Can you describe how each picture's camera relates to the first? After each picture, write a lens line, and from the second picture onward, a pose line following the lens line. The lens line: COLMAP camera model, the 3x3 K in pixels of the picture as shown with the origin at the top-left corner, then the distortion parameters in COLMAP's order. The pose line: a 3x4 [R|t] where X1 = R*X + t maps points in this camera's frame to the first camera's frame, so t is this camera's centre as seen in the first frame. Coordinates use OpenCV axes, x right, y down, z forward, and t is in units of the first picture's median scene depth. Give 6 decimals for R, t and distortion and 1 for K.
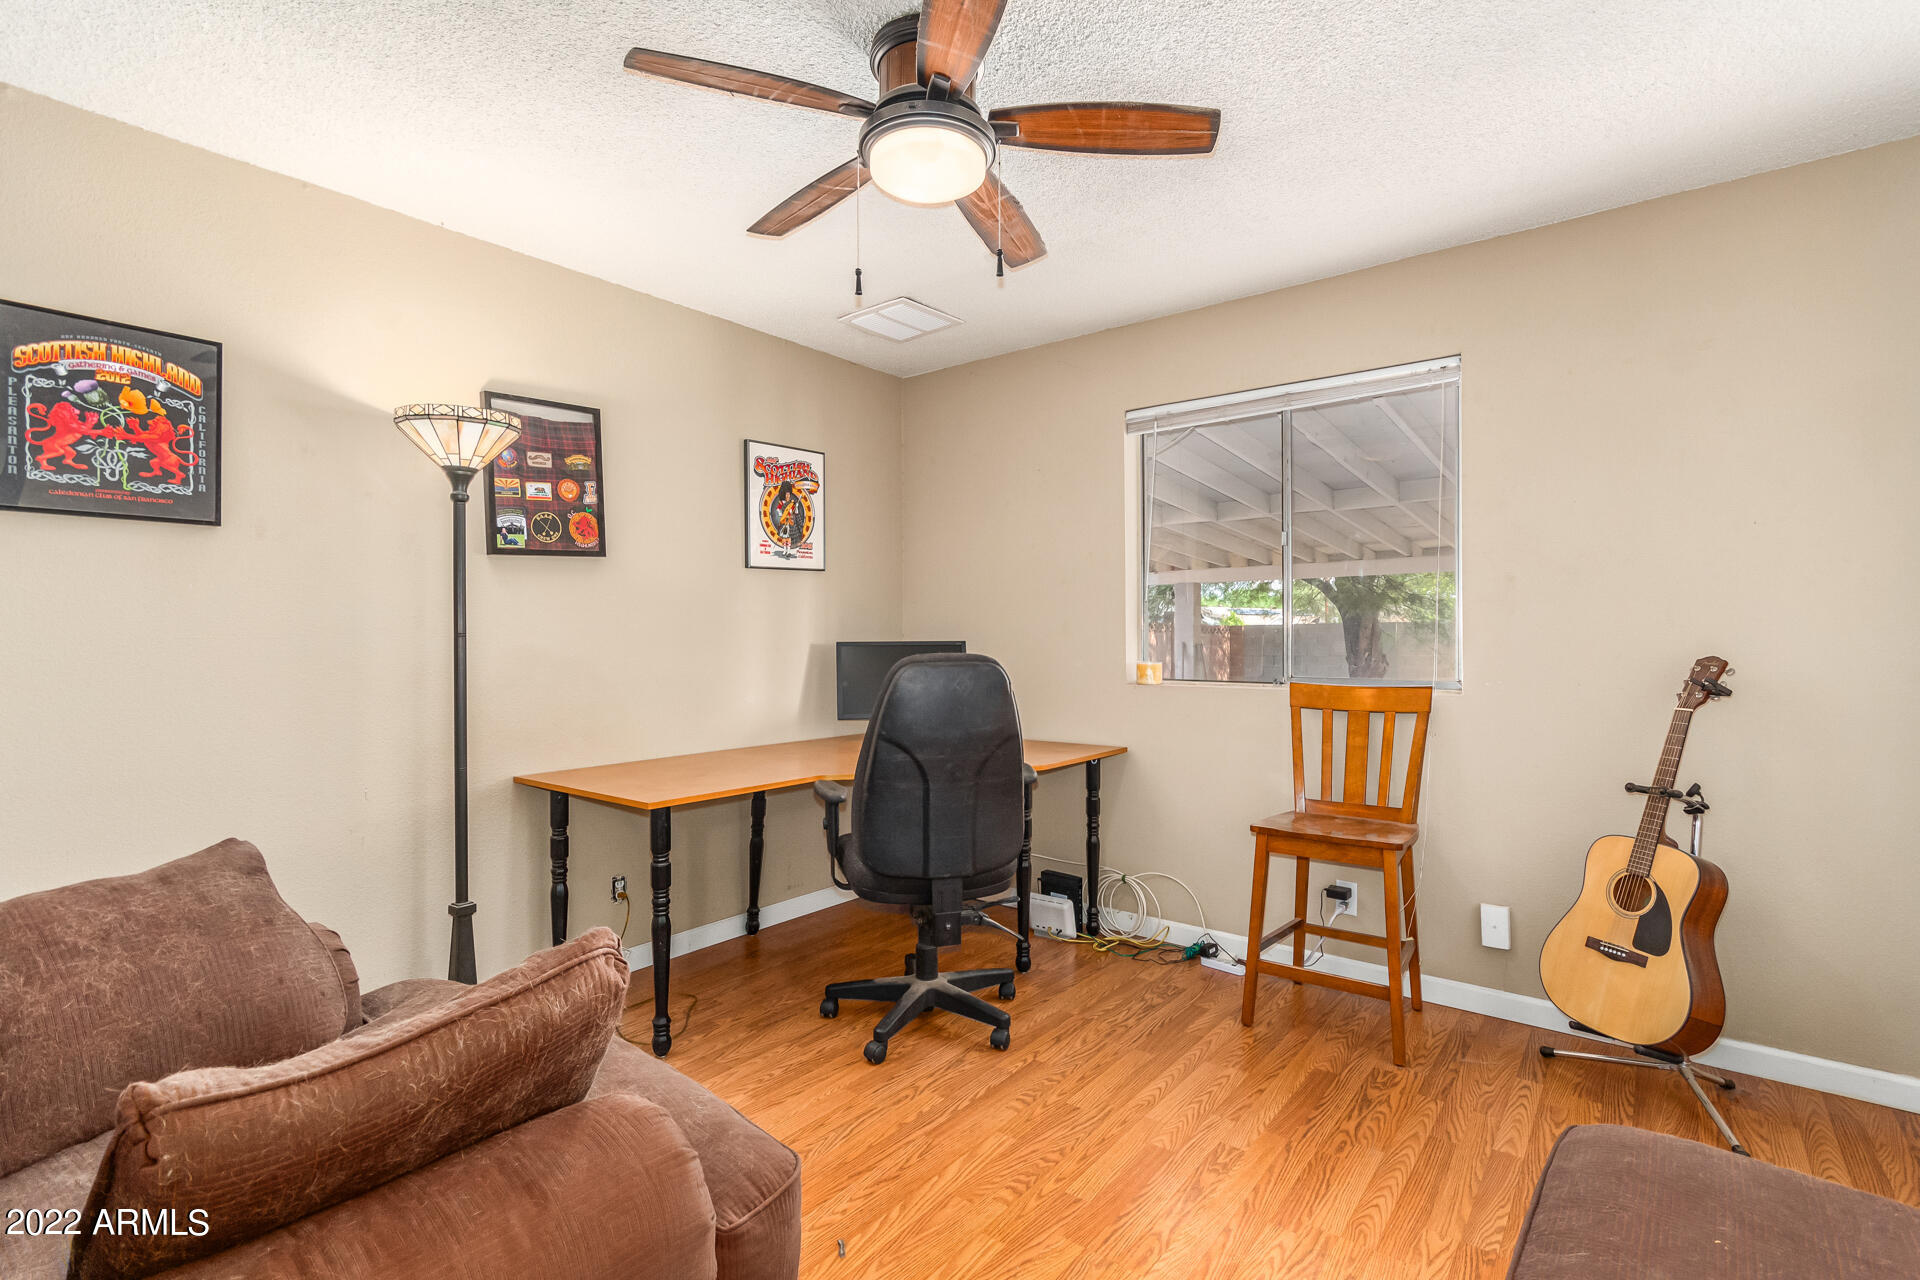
lens RADIAL K [[891.2, 0, 971.5], [0, 891.2, 629.8], [0, 0, 1]] dist [0.000631, 0.001659]
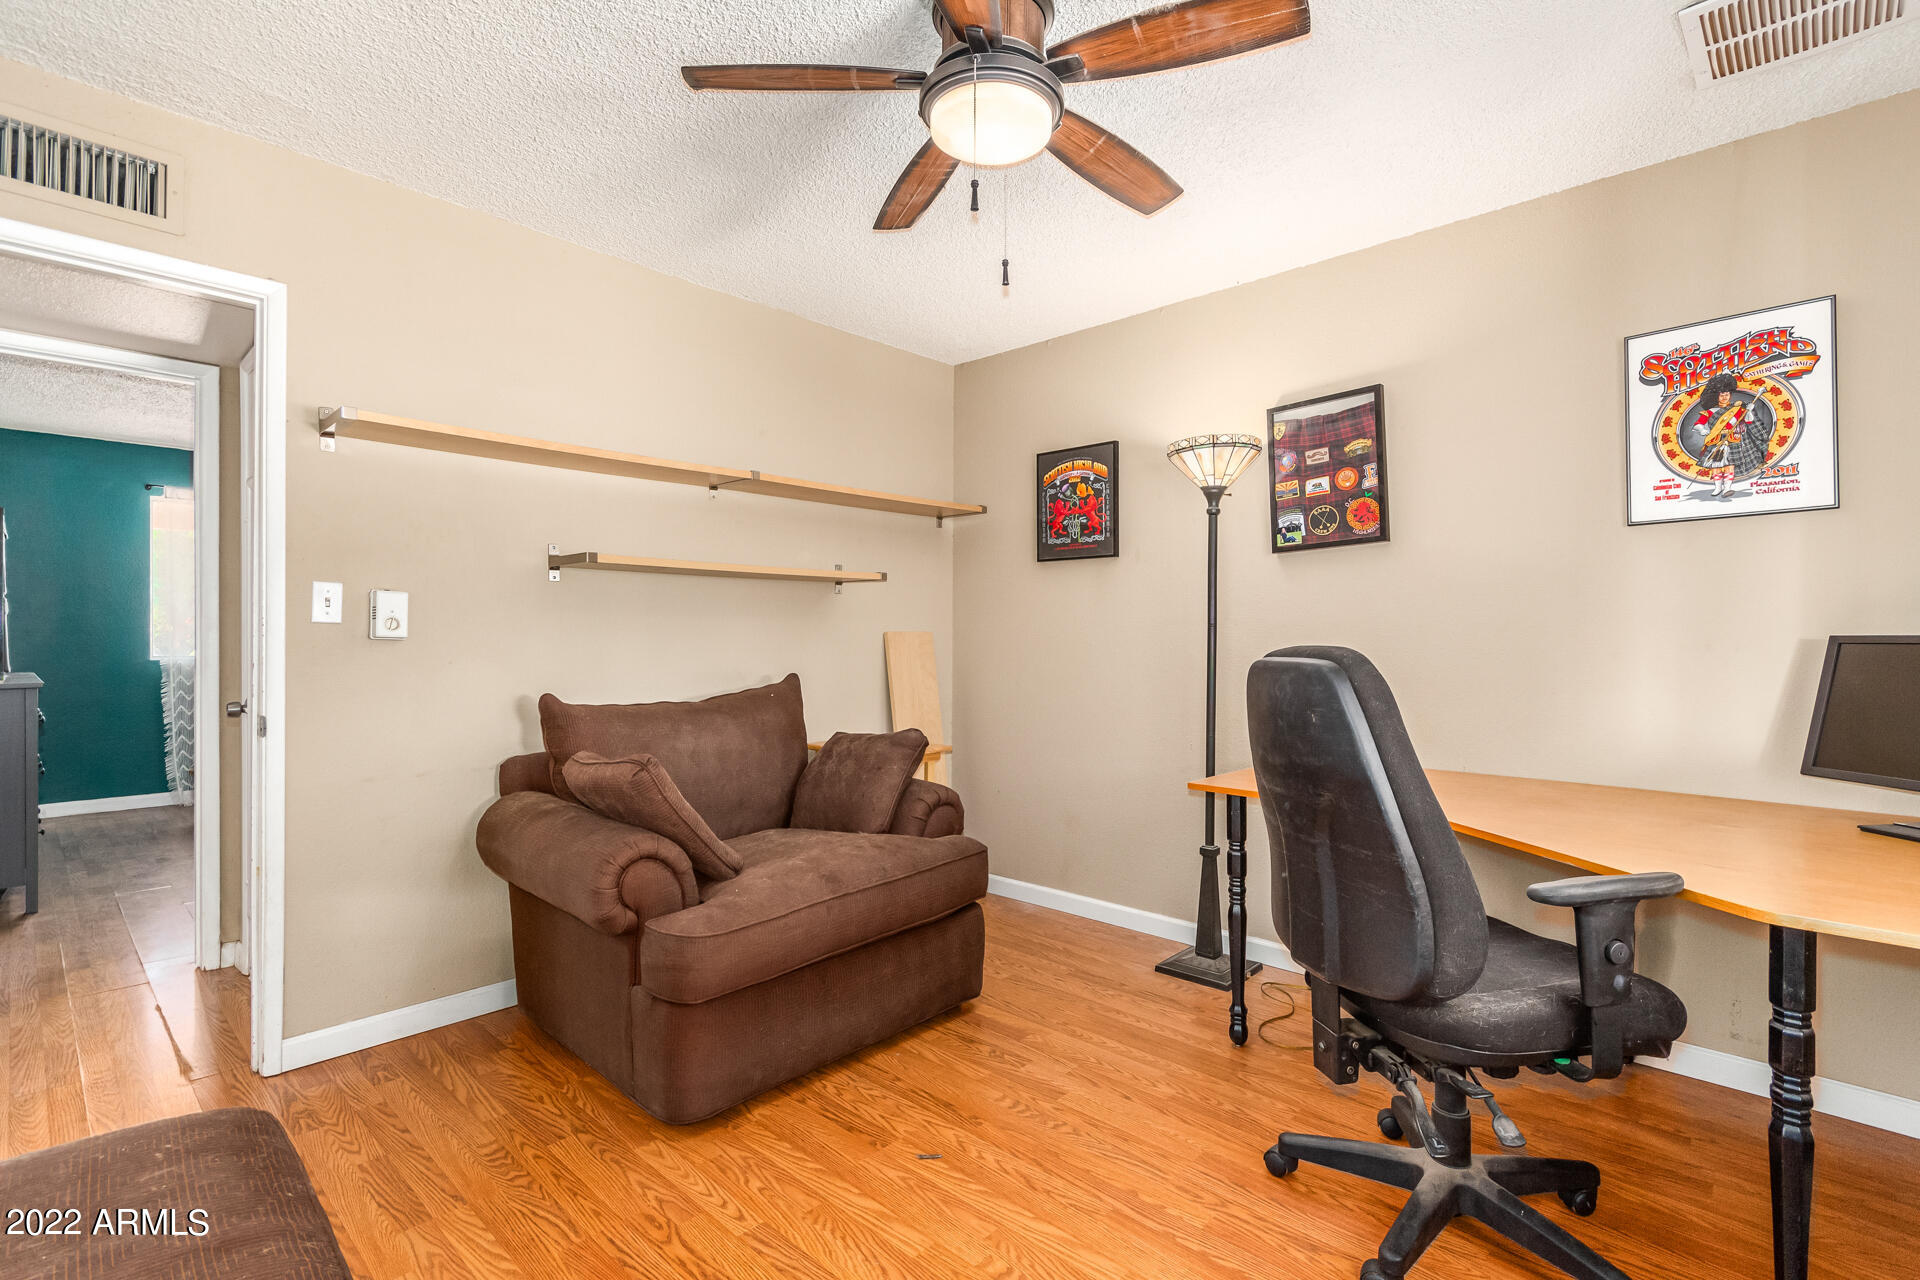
lens RADIAL K [[891.2, 0, 969.7], [0, 891.2, 640.5], [0, 0, 1]] dist [0.000631, 0.001659]
pose [[-0.087099, 0.005132, -0.996186, 0.569894], [-0.000138, 0.999987, 0.005164, 0.017783], [0.996200, 0.000587, -0.087097, 0.670636]]
